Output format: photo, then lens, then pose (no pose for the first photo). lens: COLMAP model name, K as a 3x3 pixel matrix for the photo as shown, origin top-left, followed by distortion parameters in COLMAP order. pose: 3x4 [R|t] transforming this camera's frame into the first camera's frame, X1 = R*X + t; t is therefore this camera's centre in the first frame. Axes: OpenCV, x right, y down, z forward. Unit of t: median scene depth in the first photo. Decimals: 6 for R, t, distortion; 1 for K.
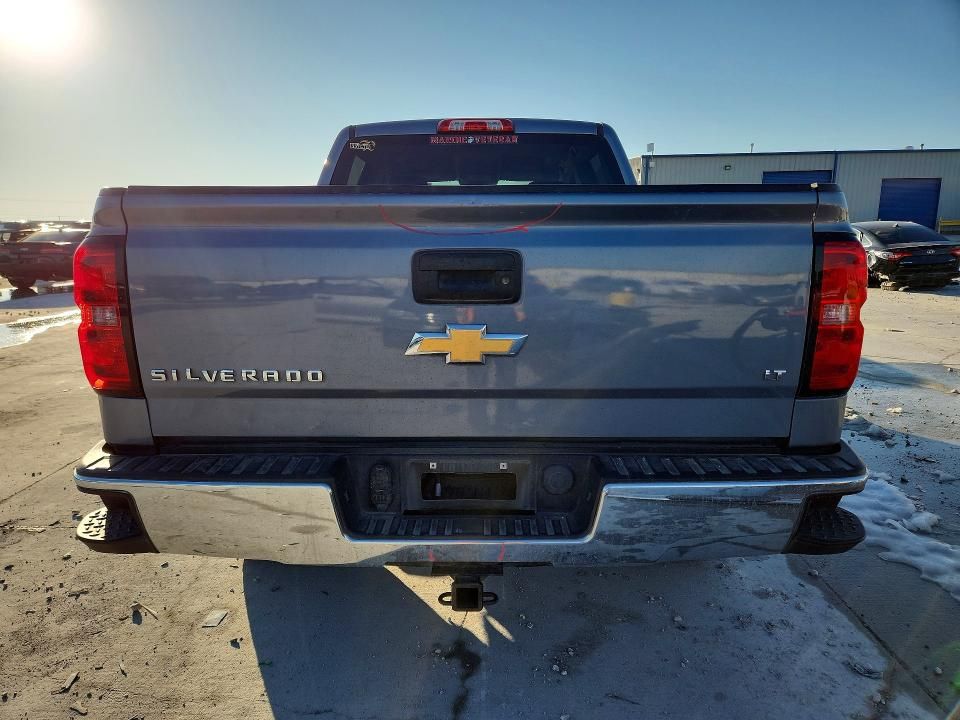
lens RADIAL K [[631.2, 0, 480.0], [0, 631.2, 360.0], [0, 0, 1]] dist [0.006374, -0.000567]
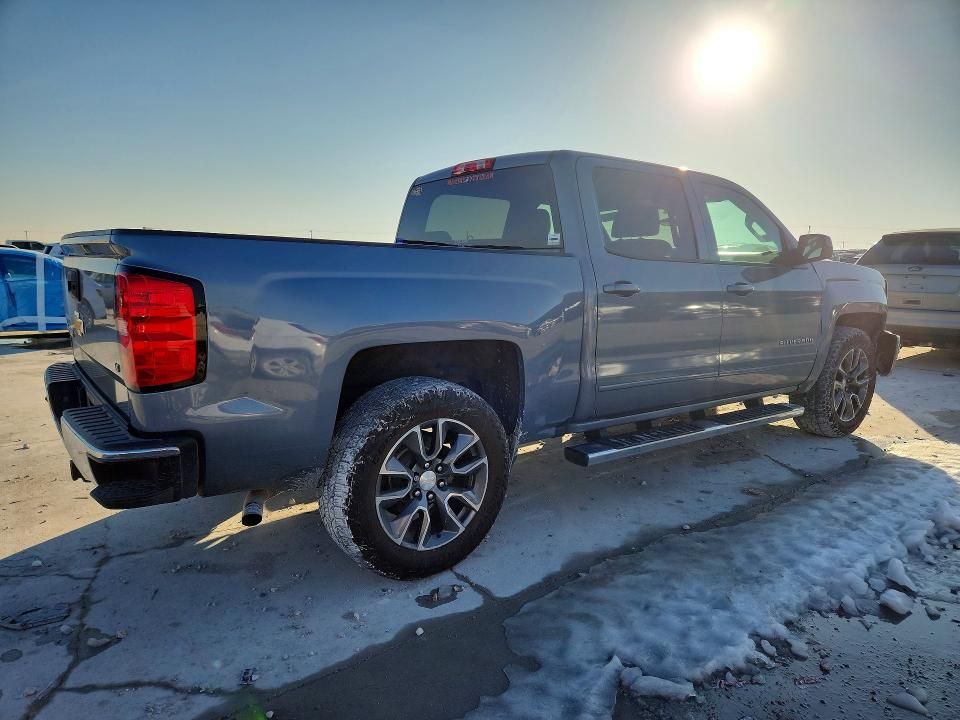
lens RADIAL K [[642.7, 0, 463.4], [0, 642.7, 361.1], [0, 0, 1]] dist [0.044902, -0.001634]
pose [[0.600613, 0.118515, -0.790707, 0.930018], [-0.163907, 0.986200, 0.023314, -0.056546], [0.782559, 0.115600, 0.611750, 0.331780]]
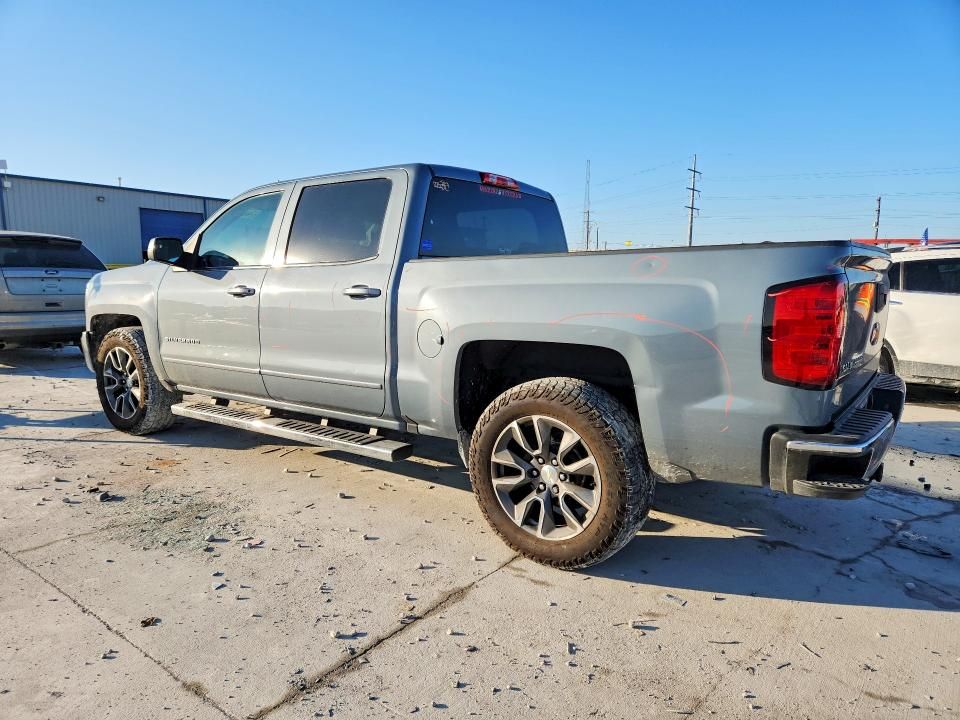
lens RADIAL K [[642.7, 0, 463.4], [0, 642.7, 361.1], [0, 0, 1]] dist [0.044902, -0.001634]
pose [[0.590291, -0.089285, 0.802238, -1.050957], [0.137822, 0.990418, 0.008818, -0.057873], [-0.795338, 0.105361, 0.596940, 0.371698]]
